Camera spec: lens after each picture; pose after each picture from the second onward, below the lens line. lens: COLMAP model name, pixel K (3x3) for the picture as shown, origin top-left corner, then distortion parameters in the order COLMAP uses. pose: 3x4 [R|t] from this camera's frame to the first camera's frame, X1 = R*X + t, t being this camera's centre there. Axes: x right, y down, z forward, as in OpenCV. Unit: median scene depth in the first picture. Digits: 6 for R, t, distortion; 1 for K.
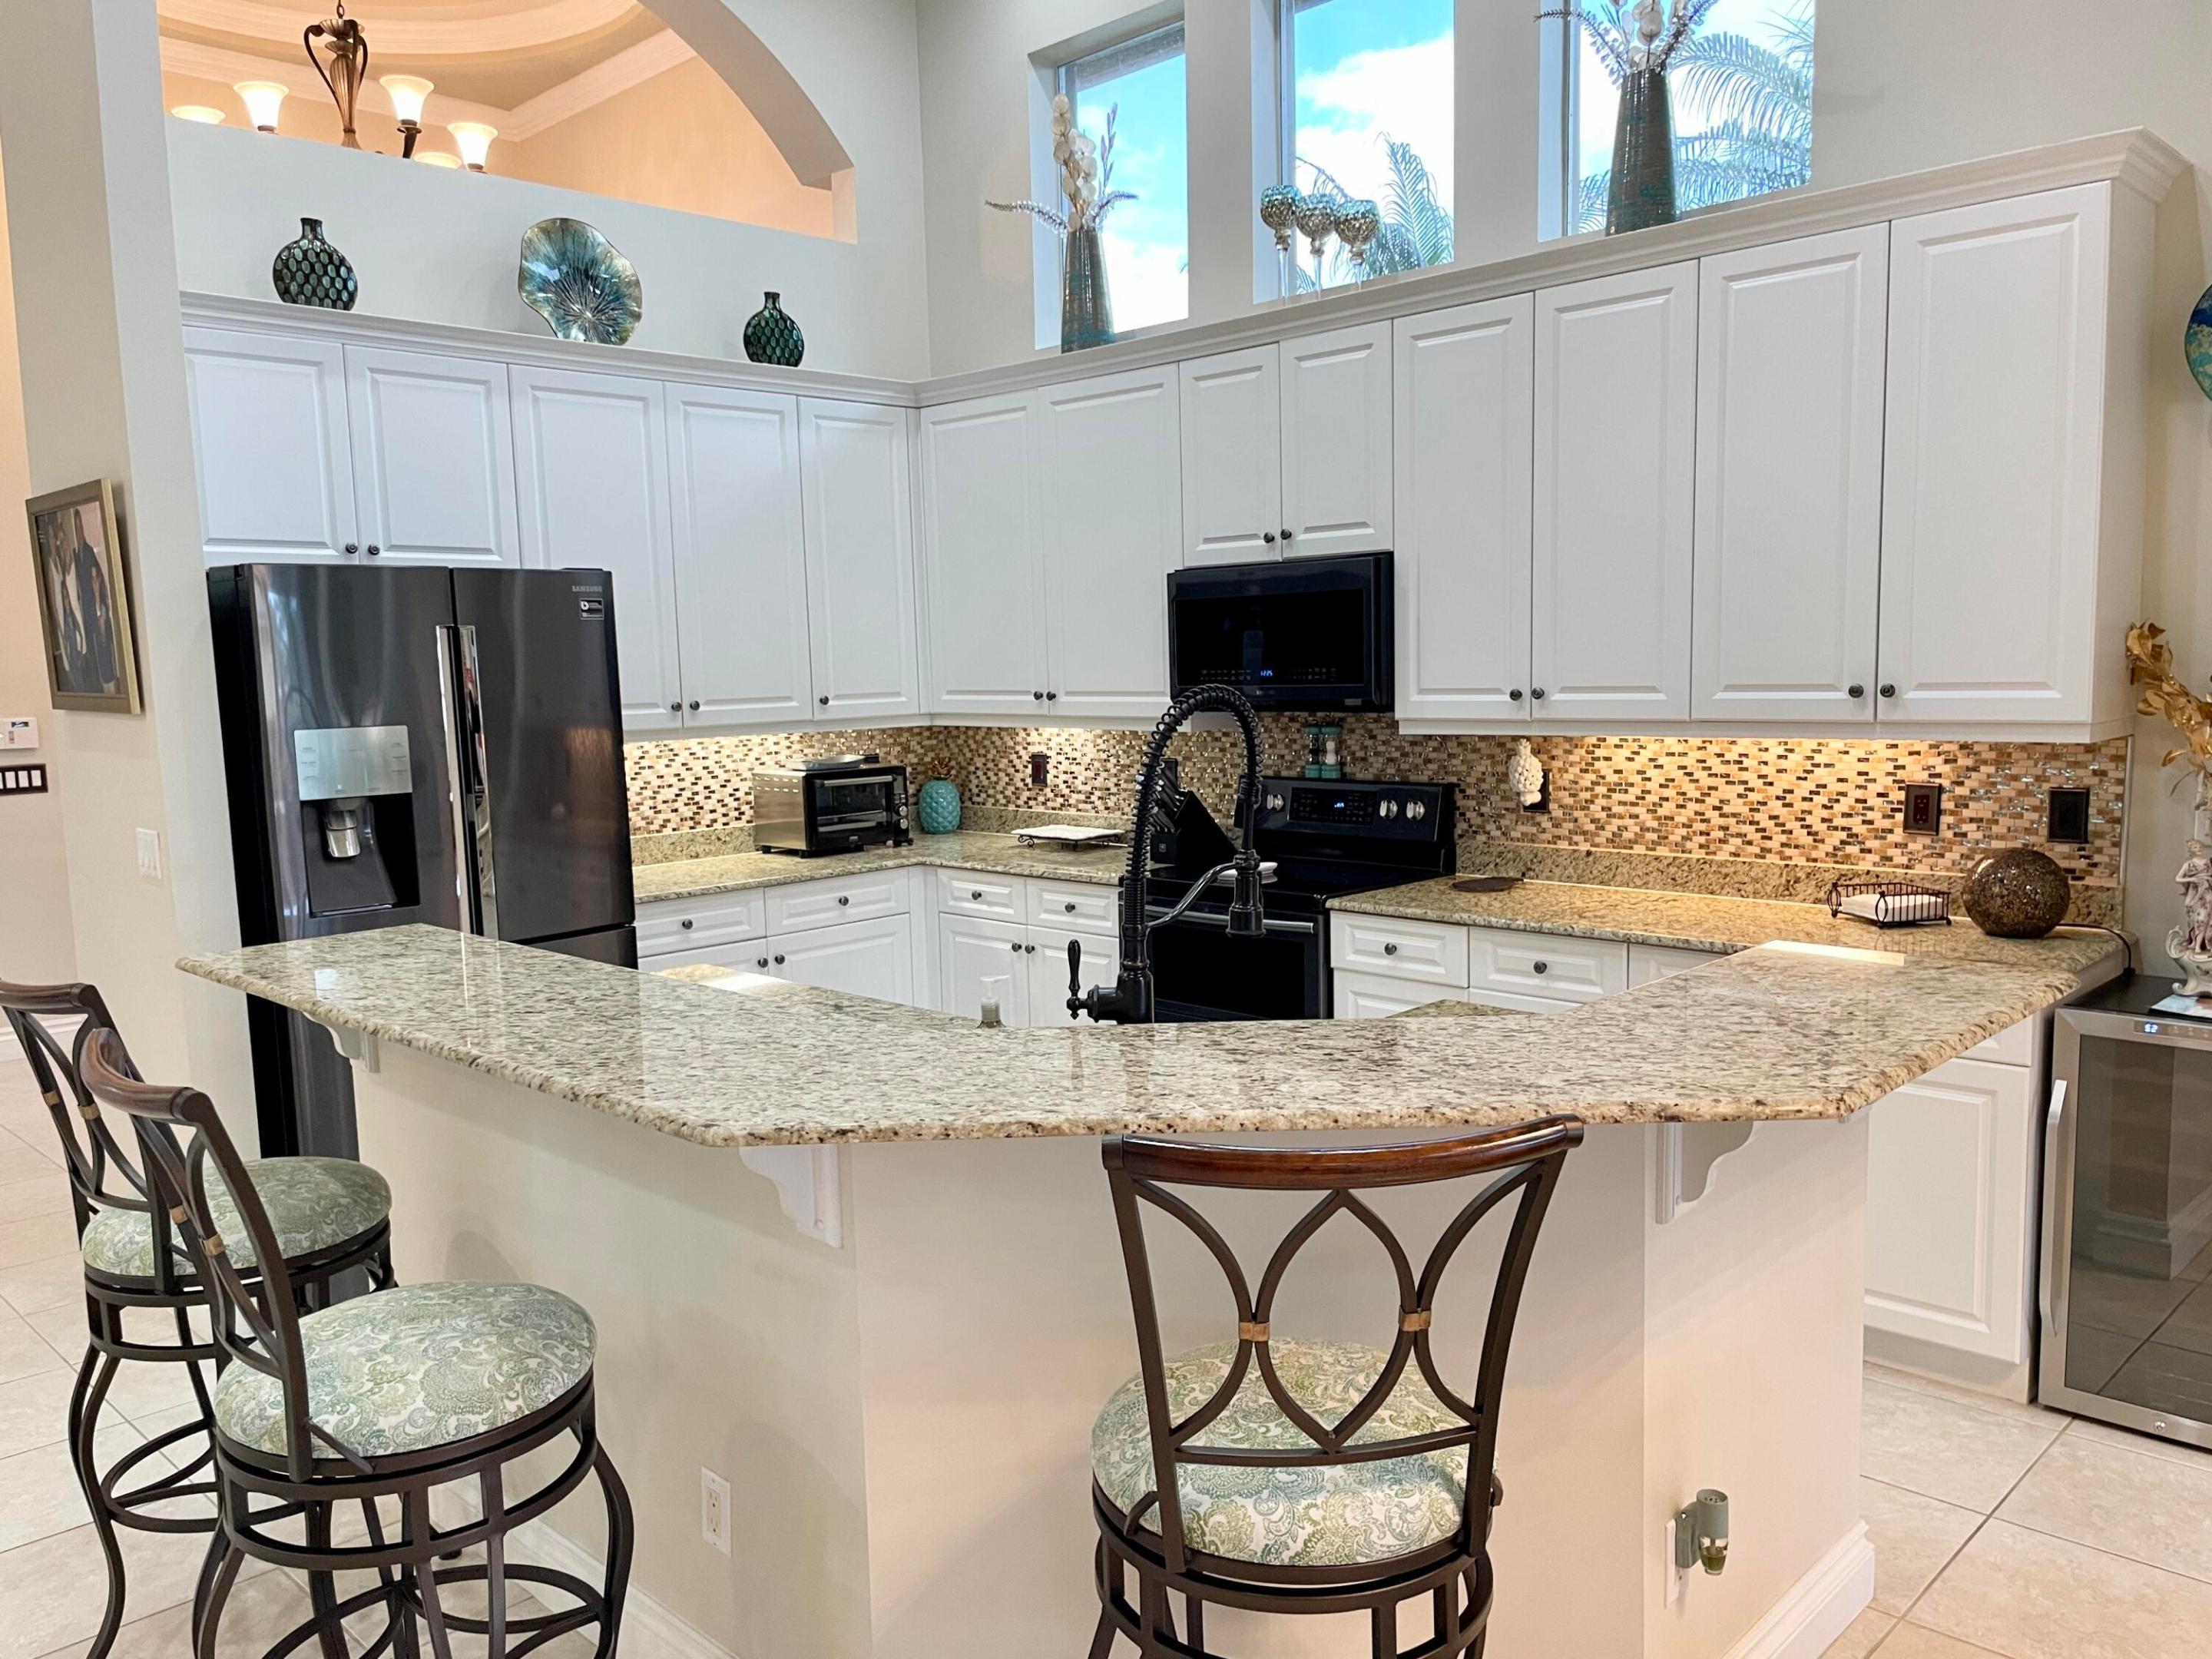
lens RADIAL K [[1676.7, 0, 1105.3], [0, 1676.7, 843.8], [0, 0, 1]] dist [0.093630, -0.126397]
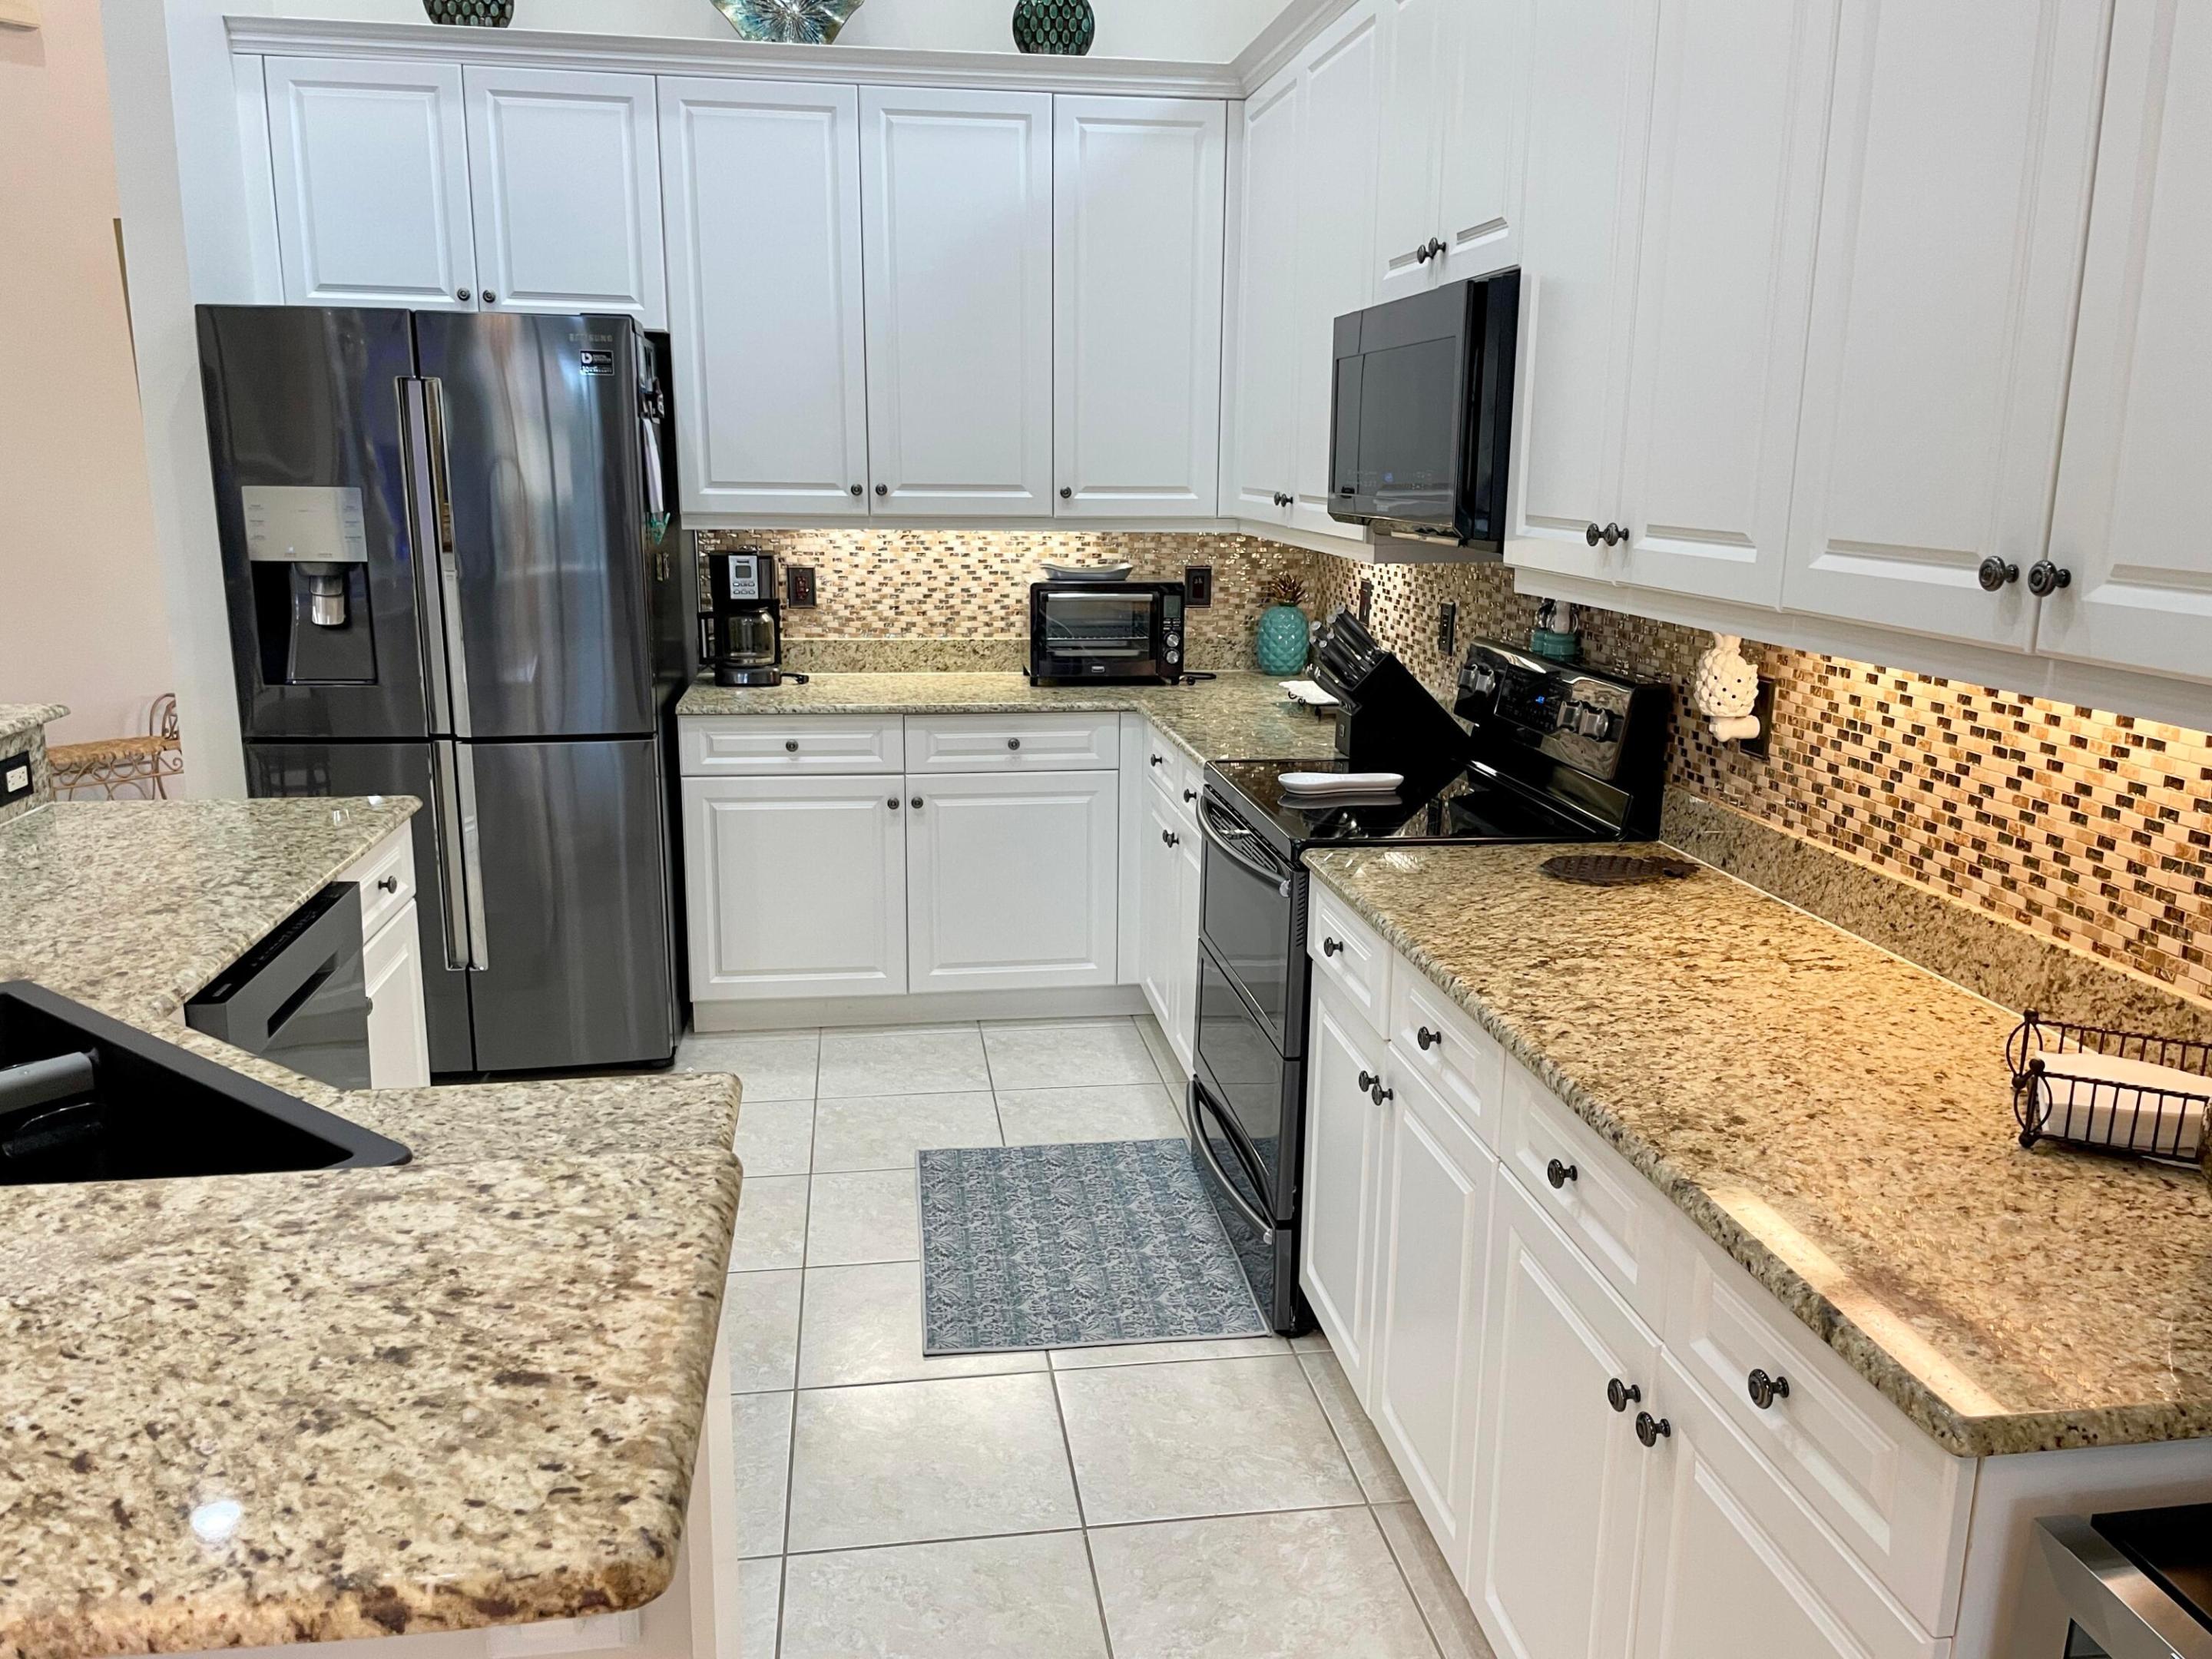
lens RADIAL K [[1679.7, 0, 1104.3], [0, 1679.7, 835.6], [0, 0, 1]] dist [0.095783, -0.134615]
pose [[0.794875, 0.168685, -0.582854, 0.429344], [-0.101270, 0.983988, 0.146670, -0.054734], [0.598262, -0.057558, 0.799231, 0.446653]]
